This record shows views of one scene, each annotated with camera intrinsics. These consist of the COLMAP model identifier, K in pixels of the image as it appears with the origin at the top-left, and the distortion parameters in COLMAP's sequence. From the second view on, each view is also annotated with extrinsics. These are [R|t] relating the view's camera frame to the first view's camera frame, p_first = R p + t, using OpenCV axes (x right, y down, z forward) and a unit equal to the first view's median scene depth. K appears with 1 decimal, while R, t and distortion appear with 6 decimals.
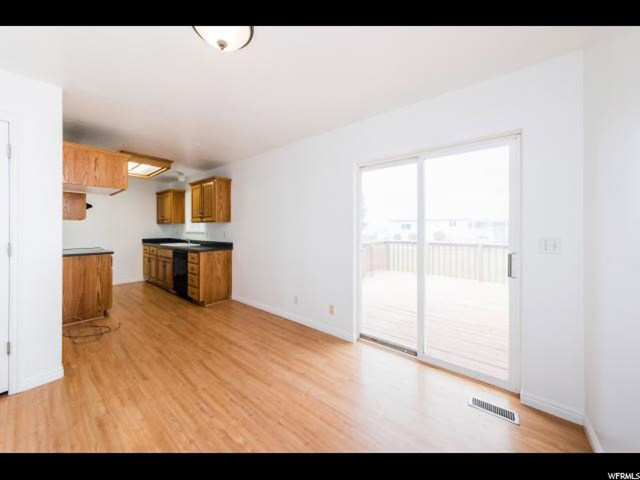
lens RADIAL K [[224.9, 0, 314.8], [0, 224.9, 230.1], [0, 0, 1]] dist [-0.000248, 0.000040]
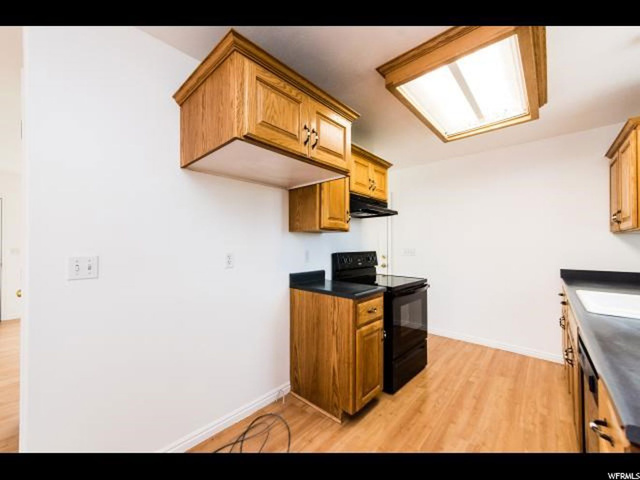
lens RADIAL K [[250.4, 0, 255.8], [0, 250.4, 238.2], [0, 0, 1]] dist [0.001182, 0.000193]
pose [[-0.169177, -0.023592, -0.985303, -0.457900], [-0.009541, 0.999706, -0.022299, -0.011177], [0.985540, 0.005628, -0.169352, 1.189896]]
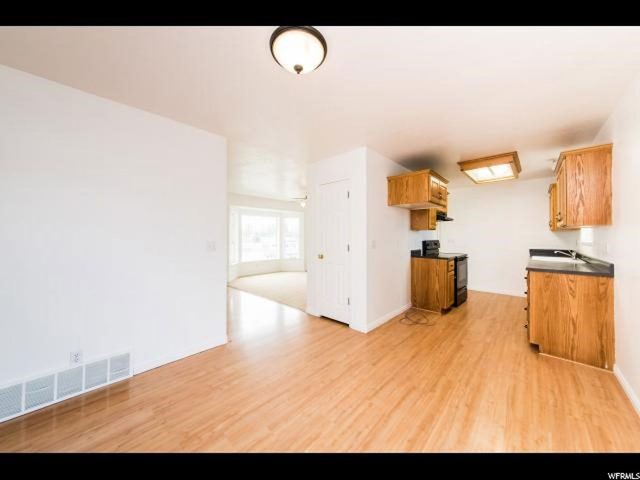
lens RADIAL K [[224.9, 0, 314.8], [0, 224.9, 230.1], [0, 0, 1]] dist [-0.000248, 0.000040]
pose [[-0.066699, -0.029780, -0.997329, 0.339800], [-0.009715, 0.999526, -0.029196, 0.000684], [0.997726, 0.007742, -0.066957, 0.568087]]
